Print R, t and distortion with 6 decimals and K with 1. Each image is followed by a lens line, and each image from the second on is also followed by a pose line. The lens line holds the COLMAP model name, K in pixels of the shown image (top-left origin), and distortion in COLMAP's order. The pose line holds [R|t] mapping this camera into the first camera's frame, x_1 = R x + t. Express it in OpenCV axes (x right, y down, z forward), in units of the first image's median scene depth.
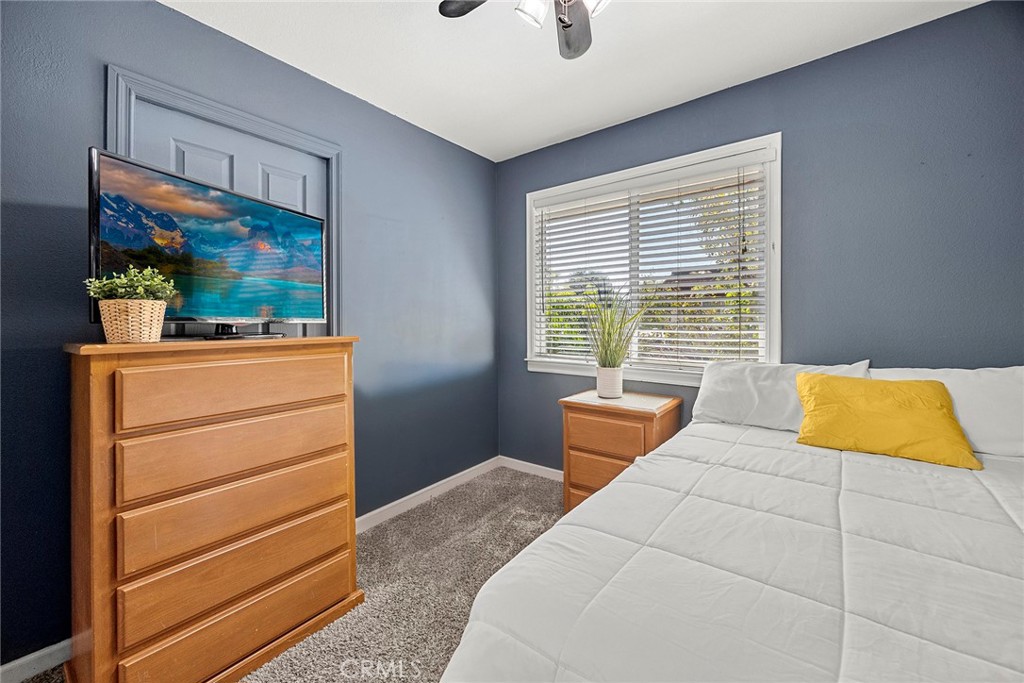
lens RADIAL K [[398.0, 0, 511.8], [0, 398.0, 330.3], [0, 0, 1]] dist [0.000604, -0.000093]
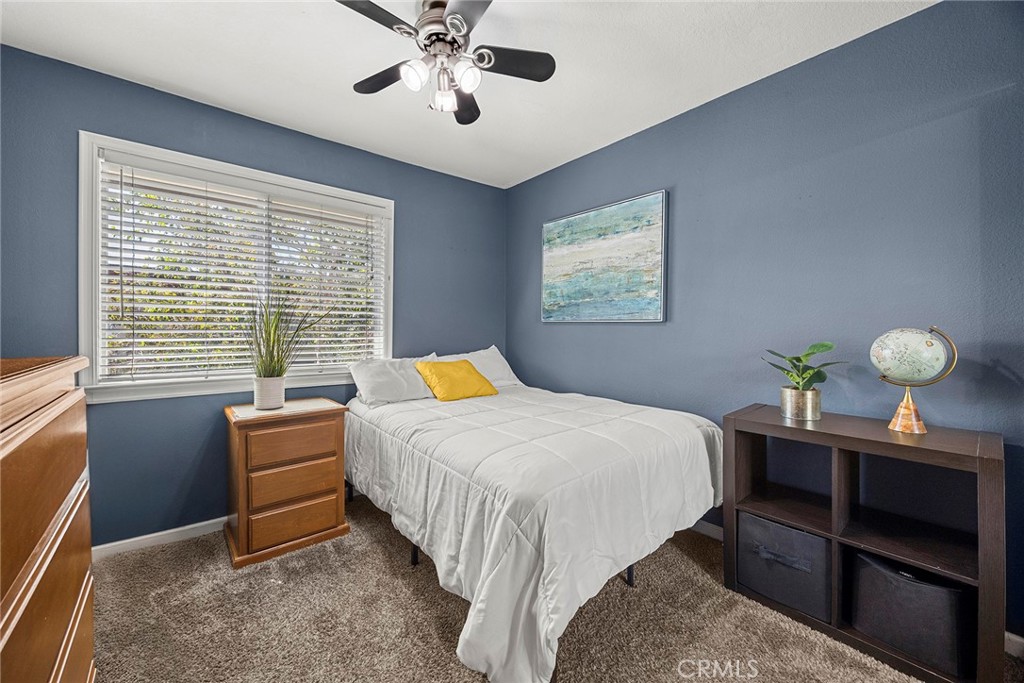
lens RADIAL K [[398.0, 0, 511.8], [0, 398.0, 330.3], [0, 0, 1]] dist [0.000604, -0.000093]
pose [[0.203377, 0.001764, 0.979099, -0.575681], [0.020271, 0.999776, -0.006012, -0.002554], [-0.978891, 0.021070, 0.203295, 0.243142]]
